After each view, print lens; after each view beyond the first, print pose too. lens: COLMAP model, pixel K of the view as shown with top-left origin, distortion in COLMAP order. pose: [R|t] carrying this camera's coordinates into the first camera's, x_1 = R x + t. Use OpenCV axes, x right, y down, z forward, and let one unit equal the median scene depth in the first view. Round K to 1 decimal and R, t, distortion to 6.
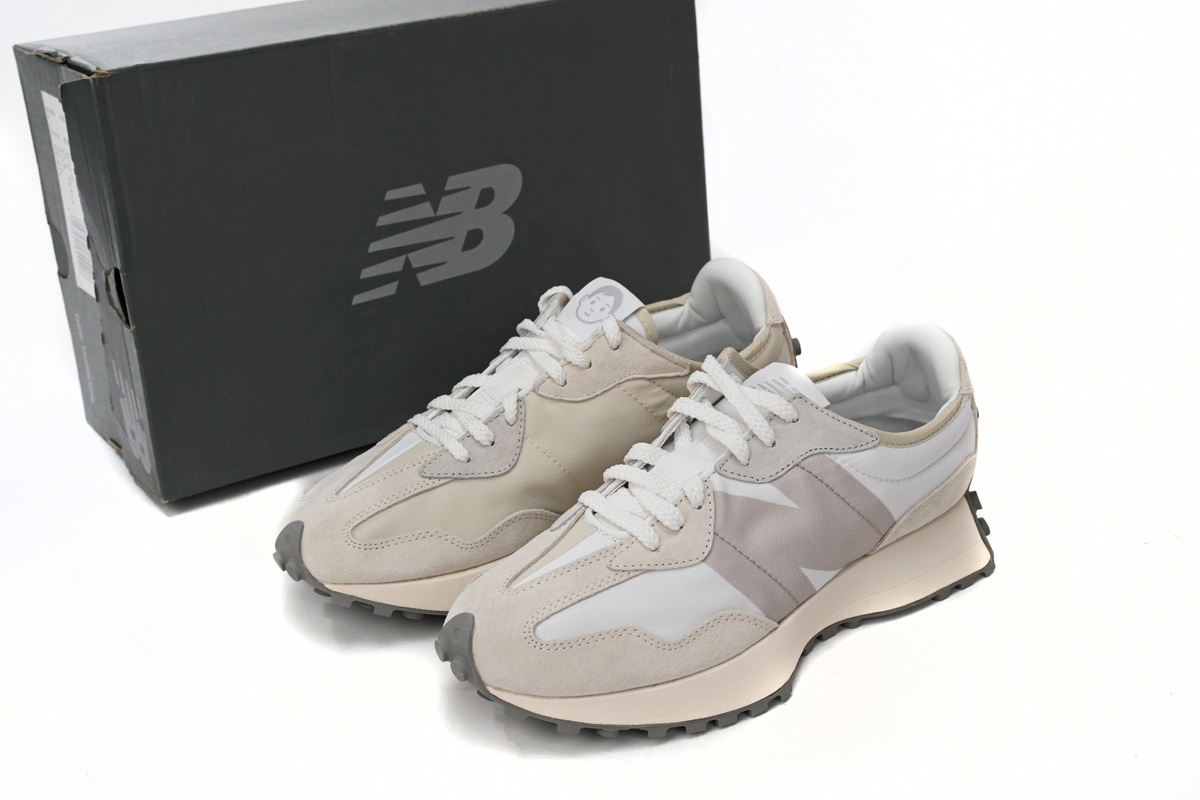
lens RADIAL K [[1682.5, 0, 607.0], [0, 1682.5, 390.2], [0, 0, 1]] dist [0.020029, 0.000000]
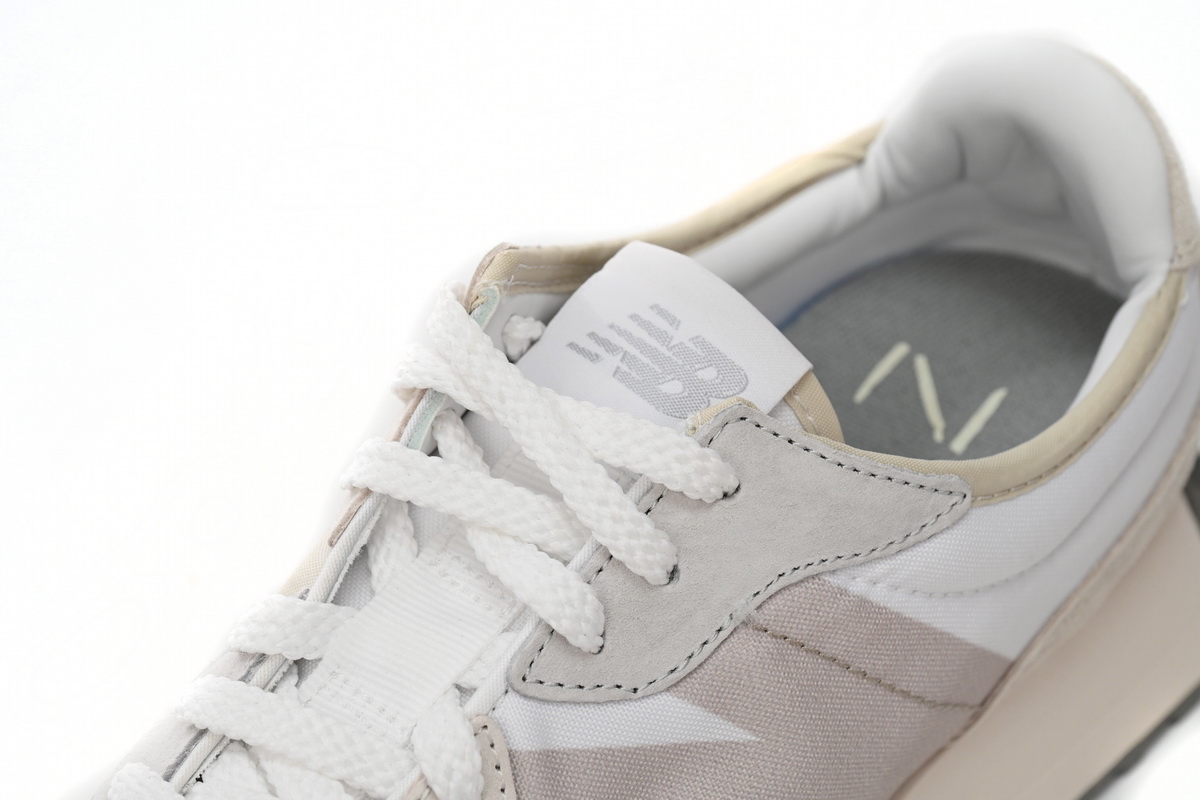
lens RADIAL K [[3204.8, 0, 598.7], [0, 3204.8, 401.7], [0, 0, 1]] dist [-0.047946, 0.000000]
pose [[0.987180, -0.114646, 0.111051, 0.017740], [0.070533, 0.937478, 0.340824, -0.218731], [-0.143182, -0.328621, 0.933545, 0.418161]]
